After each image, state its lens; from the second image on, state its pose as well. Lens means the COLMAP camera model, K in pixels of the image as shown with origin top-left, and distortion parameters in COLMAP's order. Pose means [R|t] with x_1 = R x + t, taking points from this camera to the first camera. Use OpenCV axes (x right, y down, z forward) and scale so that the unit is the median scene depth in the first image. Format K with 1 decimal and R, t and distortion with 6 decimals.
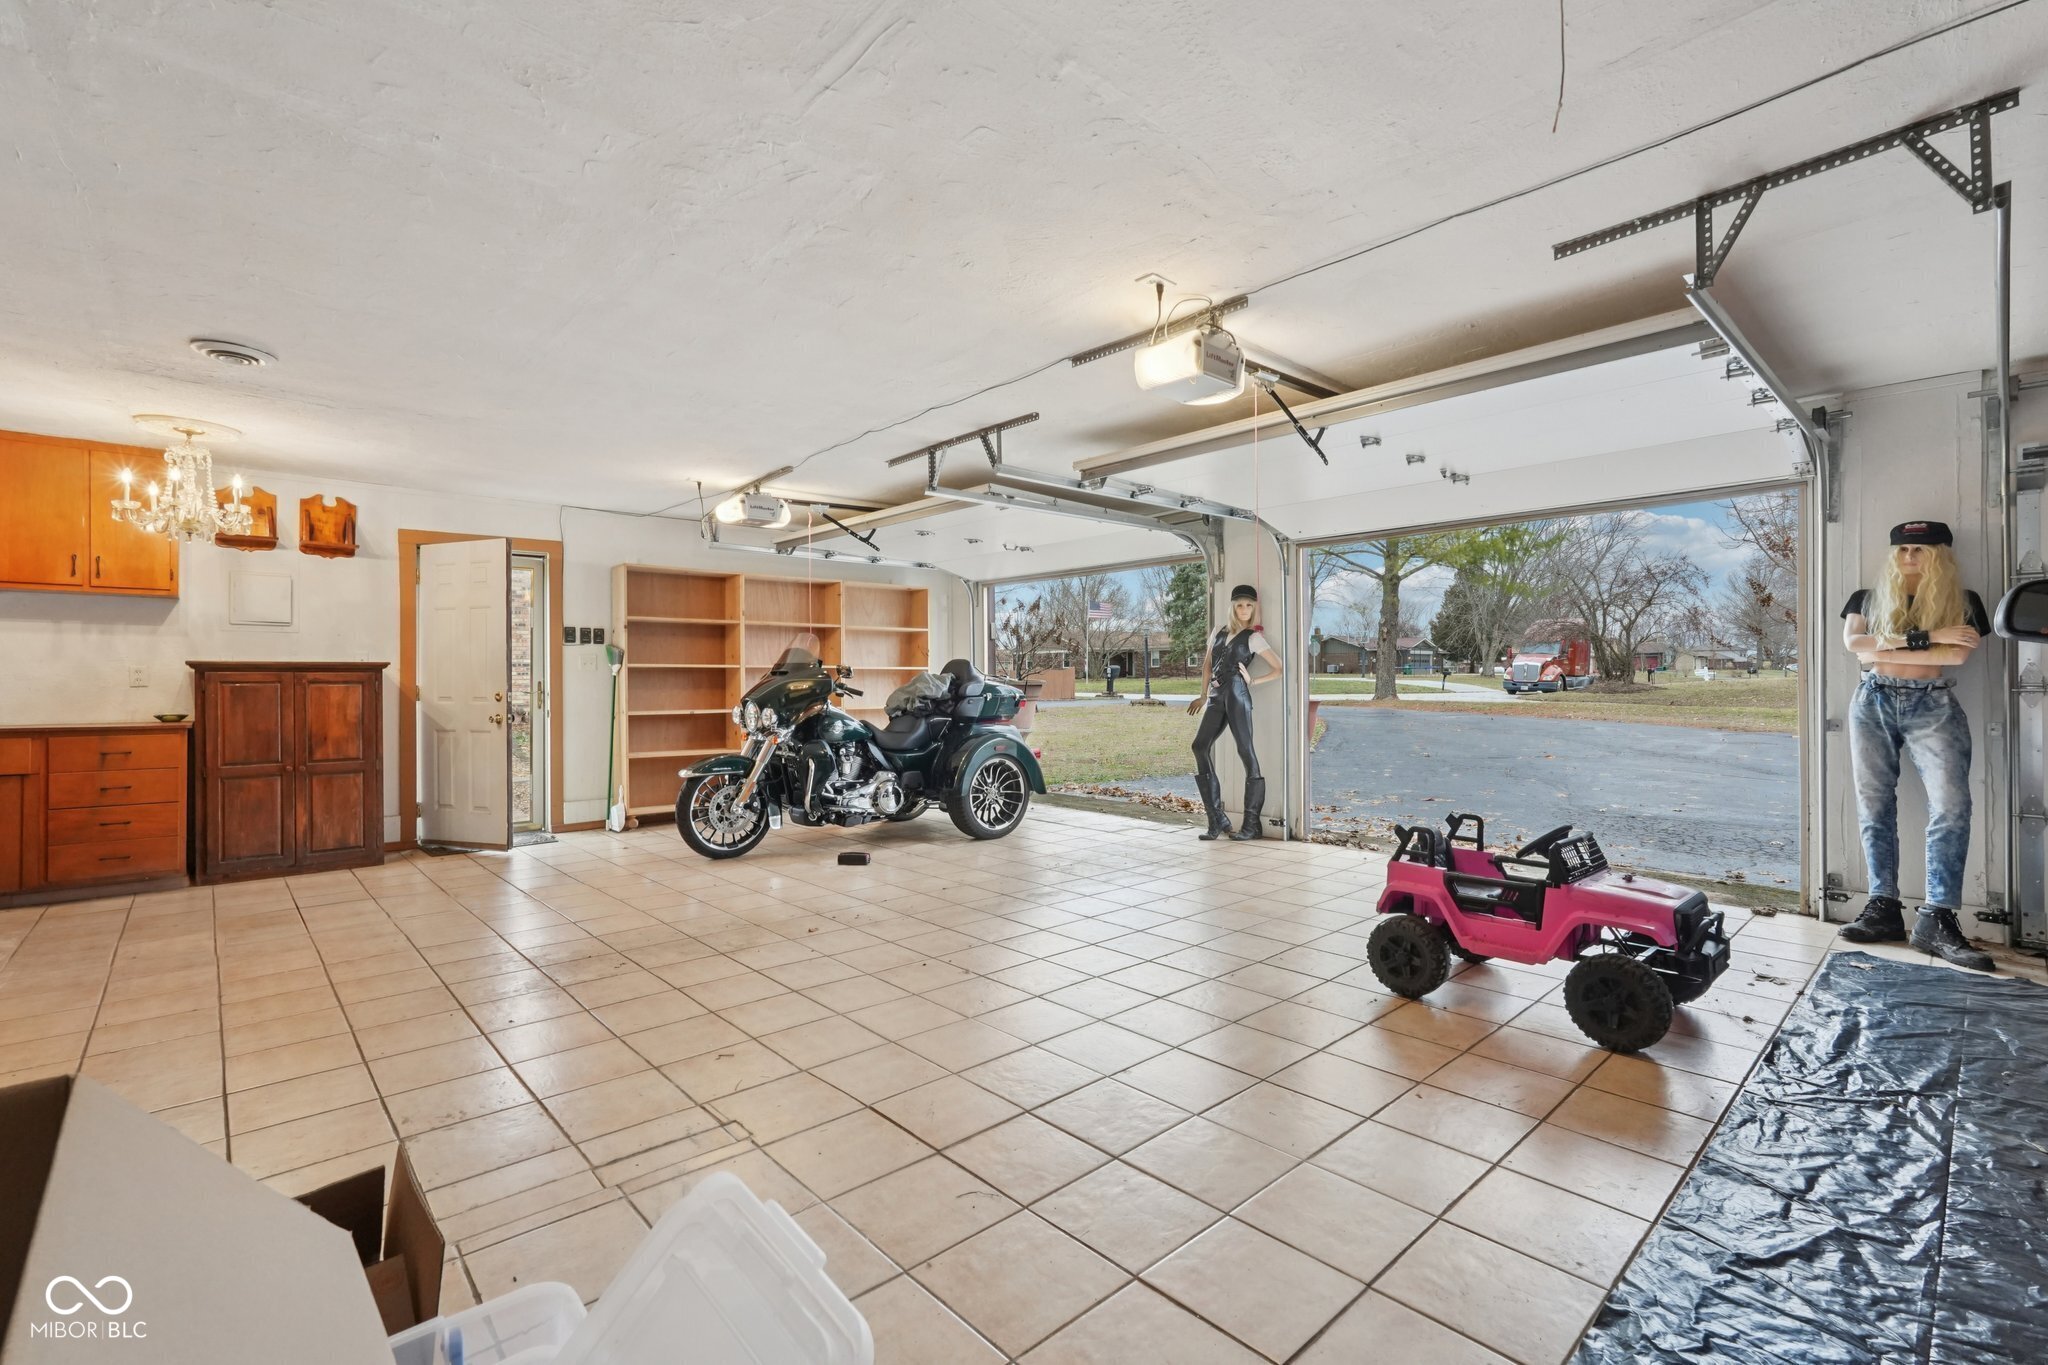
lens RADIAL K [[899.7, 0, 1015.1], [0, 899.7, 672.2], [0, 0, 1]] dist [-0.003950, 0.000219]
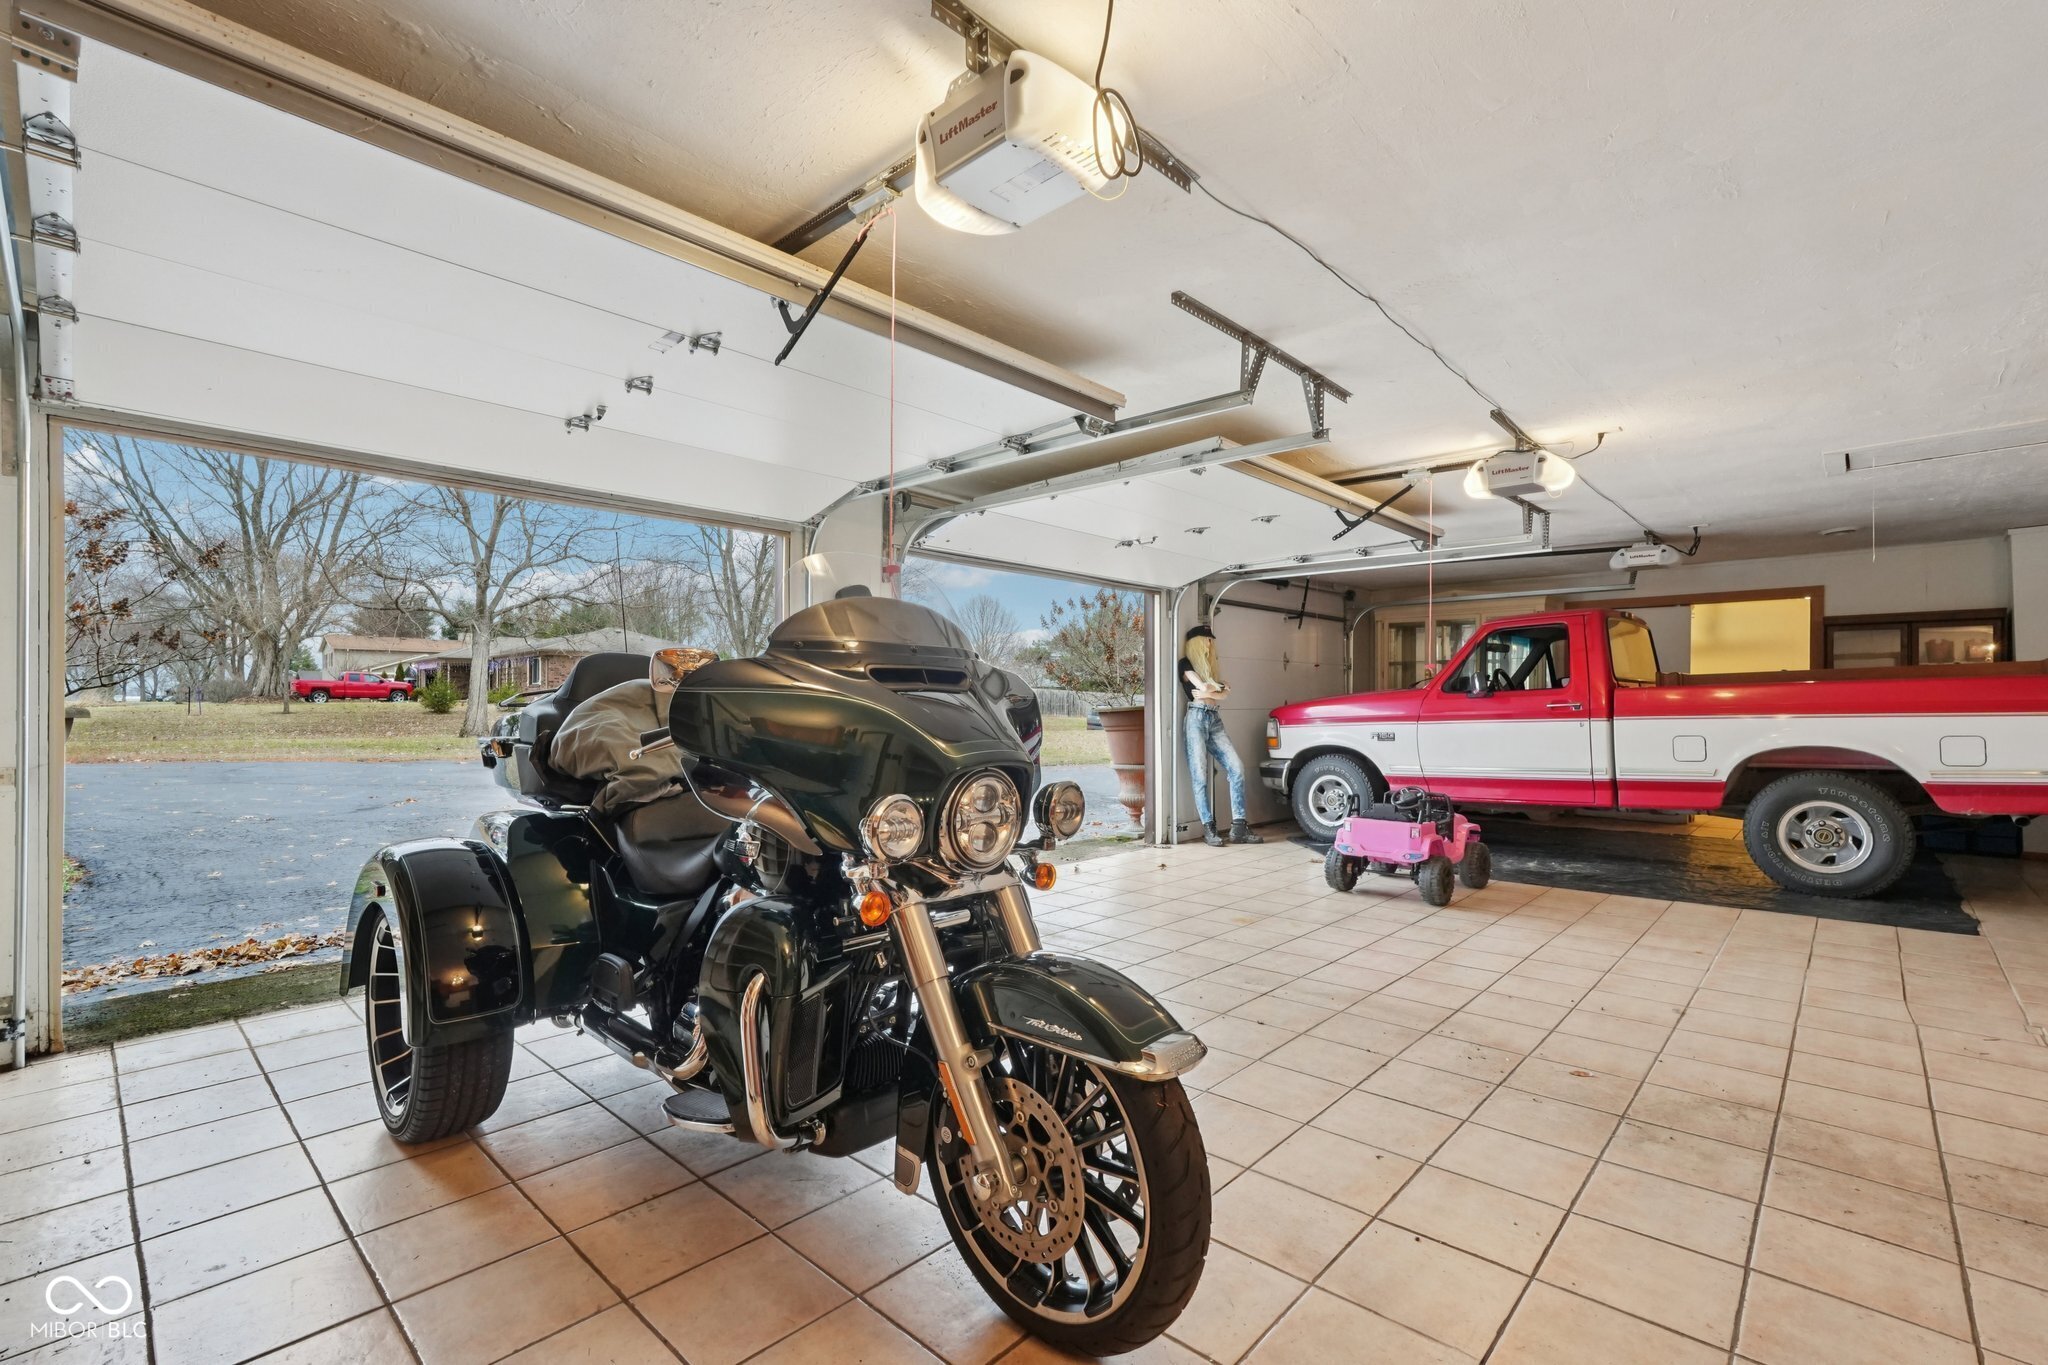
lens RADIAL K [[899.7, 0, 1015.1], [0, 899.7, 690.3], [0, 0, 1]] dist [-0.003950, 0.000219]
pose [[-0.076703, 0.014472, 0.996949, -0.891175], [0.012185, 0.999834, -0.013577, 0.007796], [-0.996980, 0.011106, -0.076866, 1.521498]]
